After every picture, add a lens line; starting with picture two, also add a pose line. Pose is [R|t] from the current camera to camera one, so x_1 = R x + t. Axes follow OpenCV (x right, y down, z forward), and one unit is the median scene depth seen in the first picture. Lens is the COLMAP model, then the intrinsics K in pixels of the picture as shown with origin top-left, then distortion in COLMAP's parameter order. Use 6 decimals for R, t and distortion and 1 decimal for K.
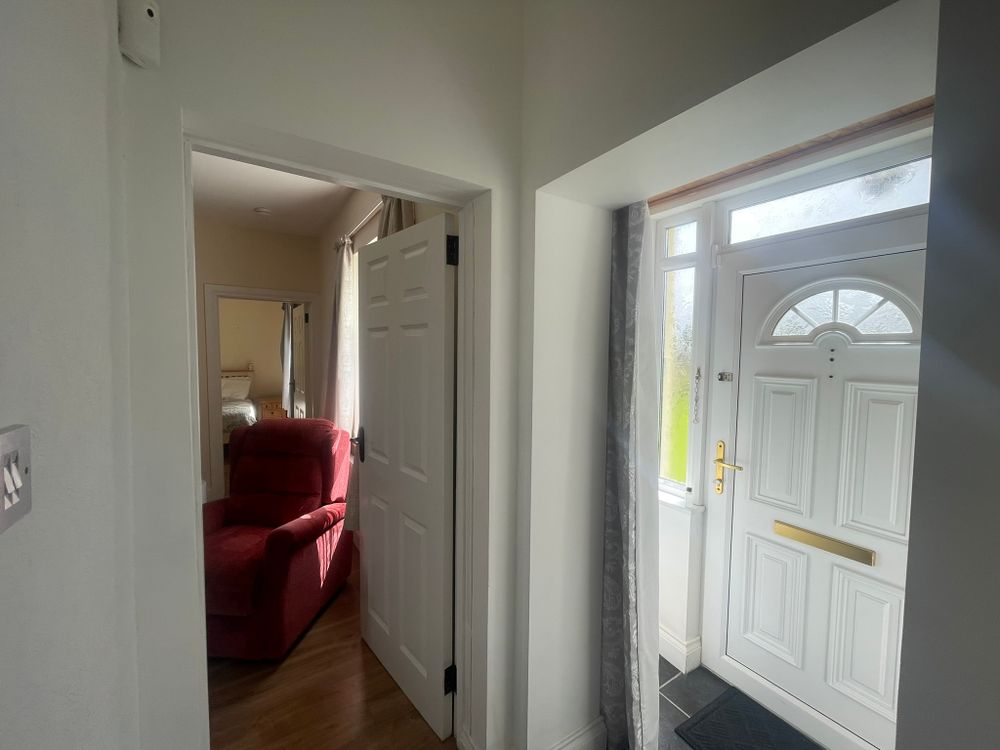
lens RADIAL K [[404.1, 0, 501.5], [0, 404.1, 376.4], [0, 0, 1]] dist [-0.007565, 0.001657]
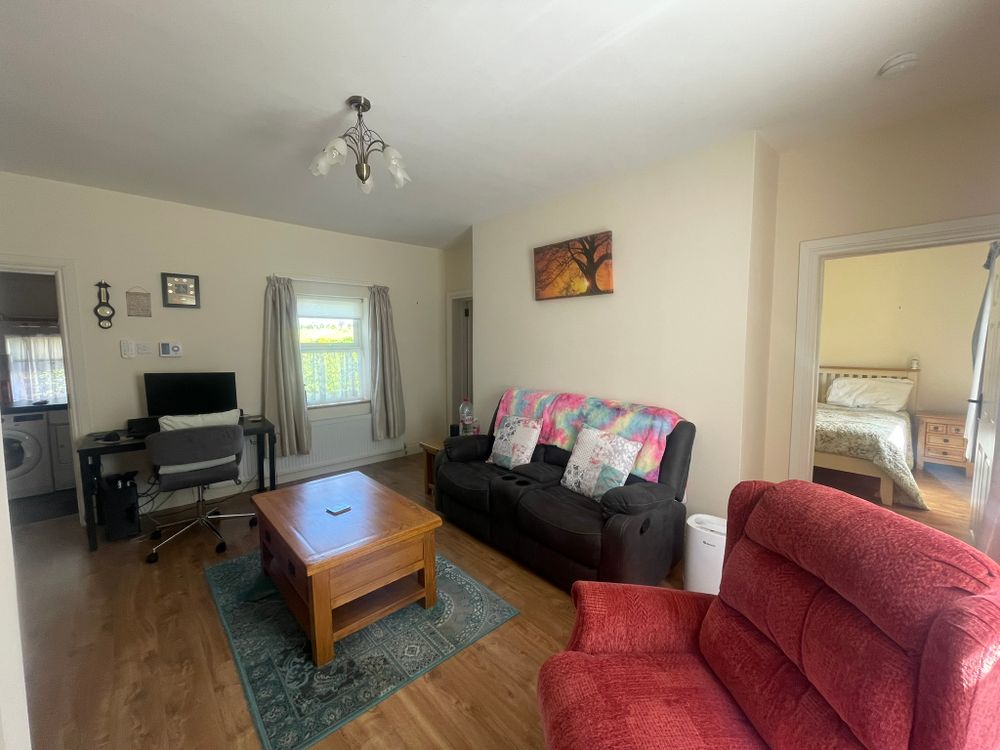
lens RADIAL K [[404.1, 0, 498.7], [0, 404.1, 372.4], [0, 0, 1]] dist [-0.007565, 0.001657]
pose [[0.151503, 0.066847, -0.986194, -0.069329], [-0.056050, 0.996686, 0.058947, -0.011684], [0.986866, 0.046346, 0.154747, 0.217727]]
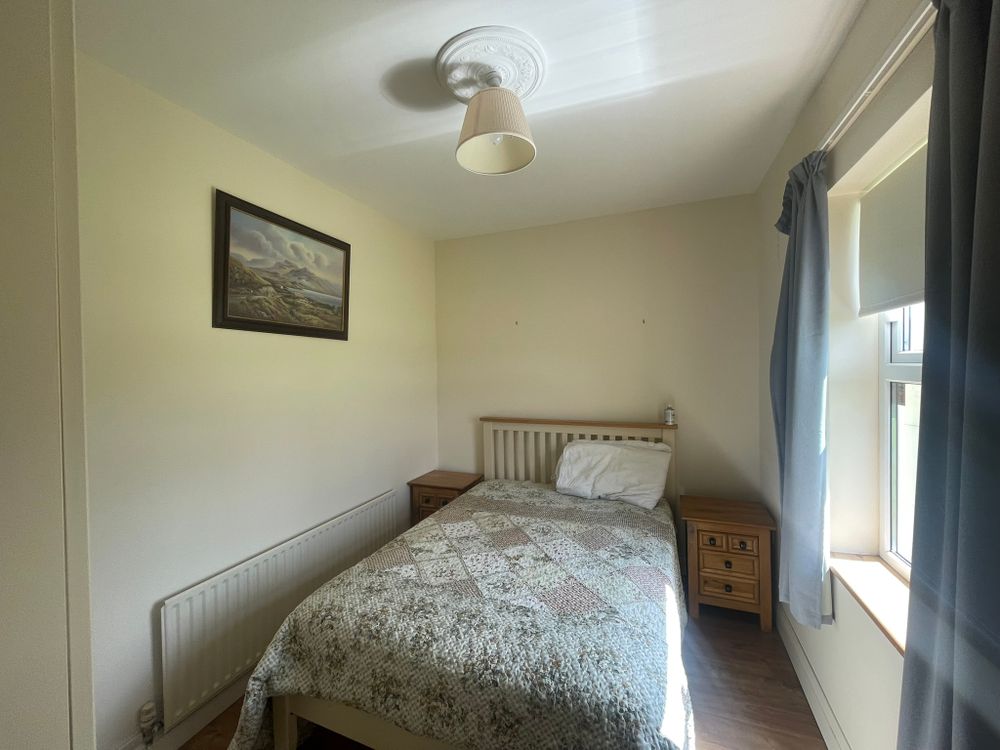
lens RADIAL K [[404.1, 0, 500.3], [0, 404.1, 373.7], [0, 0, 1]] dist [-0.007565, 0.001657]
pose [[0.573468, -0.006310, -0.819203, -0.400404], [-0.024060, 0.999409, -0.024541, -0.053170], [0.818874, 0.033783, 0.572978, 0.646163]]
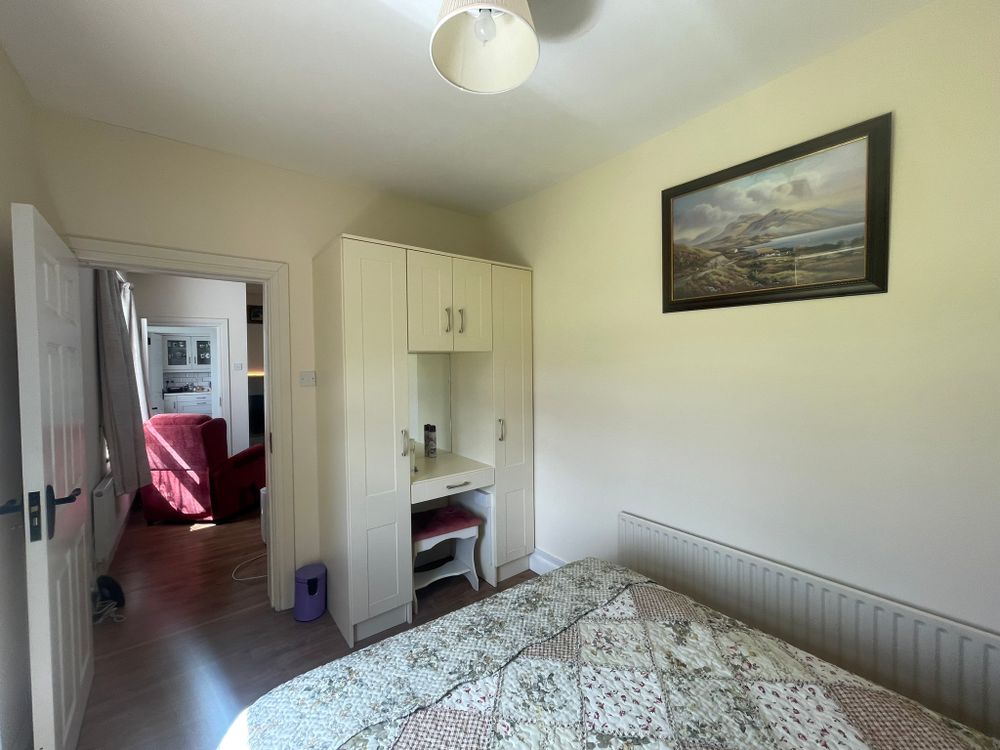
lens RADIAL K [[404.1, 0, 500.1], [0, 404.1, 376.1], [0, 0, 1]] dist [-0.007565, 0.001657]
pose [[-0.997496, -0.000426, -0.070715, -2.092634], [-0.006737, 0.996005, 0.089041, -0.157678], [0.070395, 0.089295, -0.993514, 3.444897]]
